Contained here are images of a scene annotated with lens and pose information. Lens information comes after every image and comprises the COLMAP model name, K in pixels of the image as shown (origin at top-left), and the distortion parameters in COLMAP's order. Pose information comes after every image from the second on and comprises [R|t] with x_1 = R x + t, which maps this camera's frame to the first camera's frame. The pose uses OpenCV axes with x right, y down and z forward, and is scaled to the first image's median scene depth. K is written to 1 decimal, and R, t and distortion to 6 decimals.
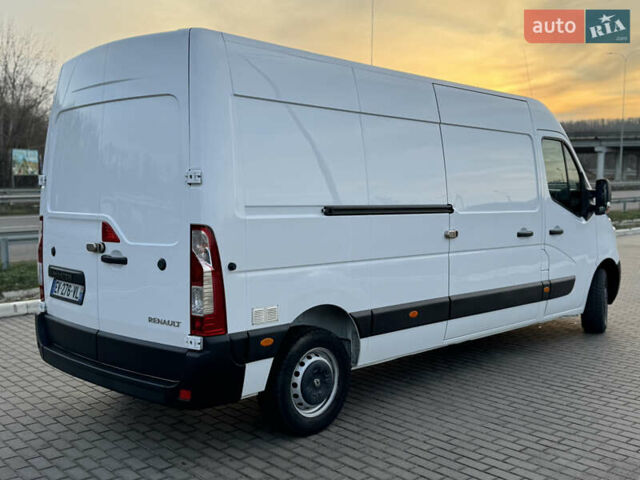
lens RADIAL K [[709.6, 0, 322.2], [0, 709.6, 240.9], [0, 0, 1]] dist [0.083781, 0.002399]
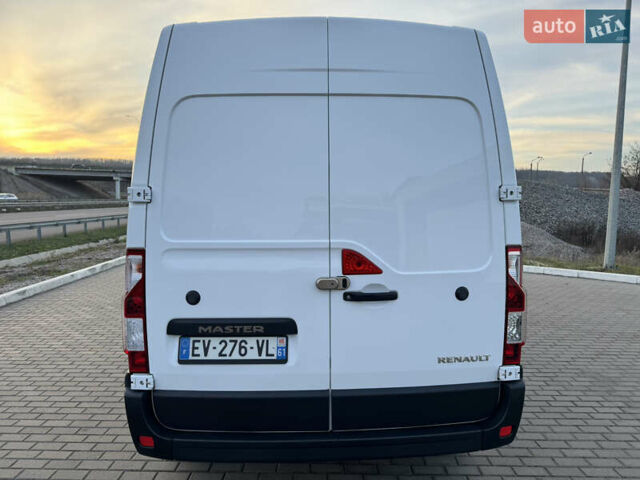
lens RADIAL K [[452.3, 0, 325.5], [0, 452.3, 242.9], [0, 0, 1]] dist [0.062151, -0.076564]
pose [[0.679536, -0.062243, 0.730997, -0.671813], [0.054111, 0.997933, 0.034670, -0.050937], [-0.731643, 0.015995, 0.681500, 0.678250]]
